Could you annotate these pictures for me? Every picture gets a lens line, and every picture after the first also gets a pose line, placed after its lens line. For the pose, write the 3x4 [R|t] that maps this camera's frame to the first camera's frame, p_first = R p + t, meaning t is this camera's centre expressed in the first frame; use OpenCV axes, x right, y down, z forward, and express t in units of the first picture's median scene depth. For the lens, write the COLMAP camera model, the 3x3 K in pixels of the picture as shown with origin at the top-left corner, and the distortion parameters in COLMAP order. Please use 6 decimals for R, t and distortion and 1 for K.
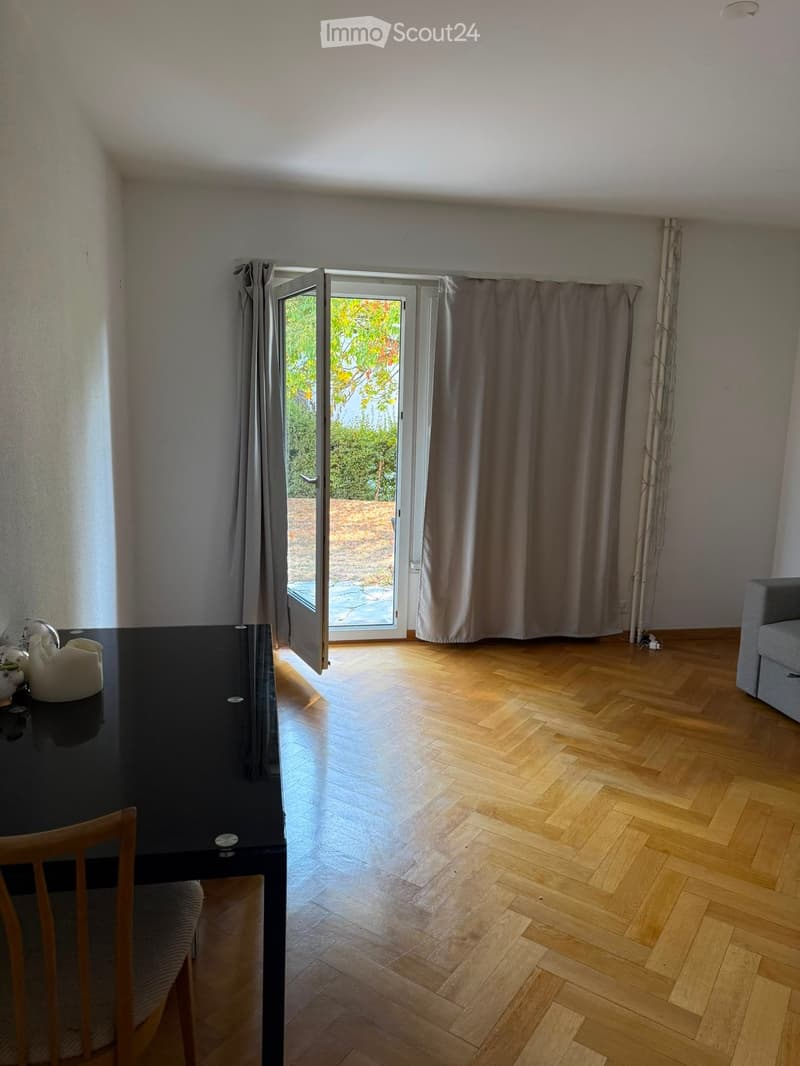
lens RADIAL K [[772.9, 0, 389.3], [0, 772.9, 532.2], [0, 0, 1]] dist [0.070029, -0.072093]
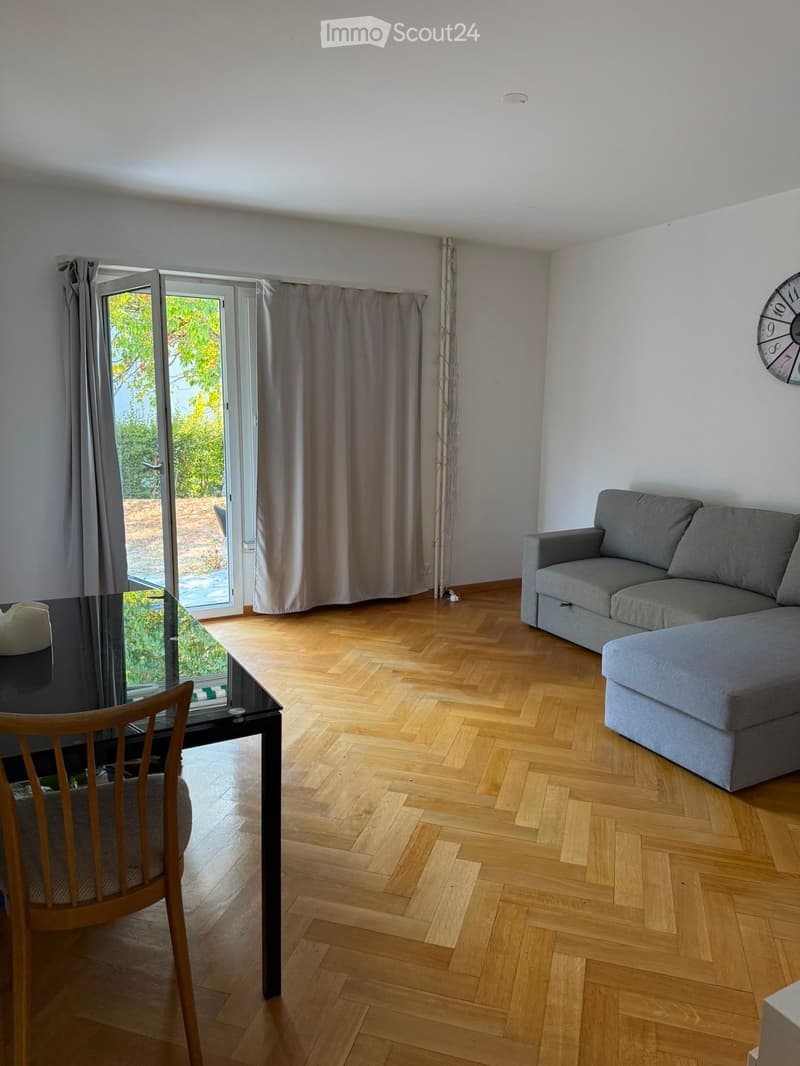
lens RADIAL K [[750.9, 0, 400.8], [0, 750.9, 539.1], [0, 0, 1]] dist [0.181568, -0.343055]
pose [[0.953024, -0.067872, 0.295191, -0.090861], [0.063346, 0.997681, 0.024881, 0.024669], [-0.296196, -0.005013, 0.955114, -0.100532]]
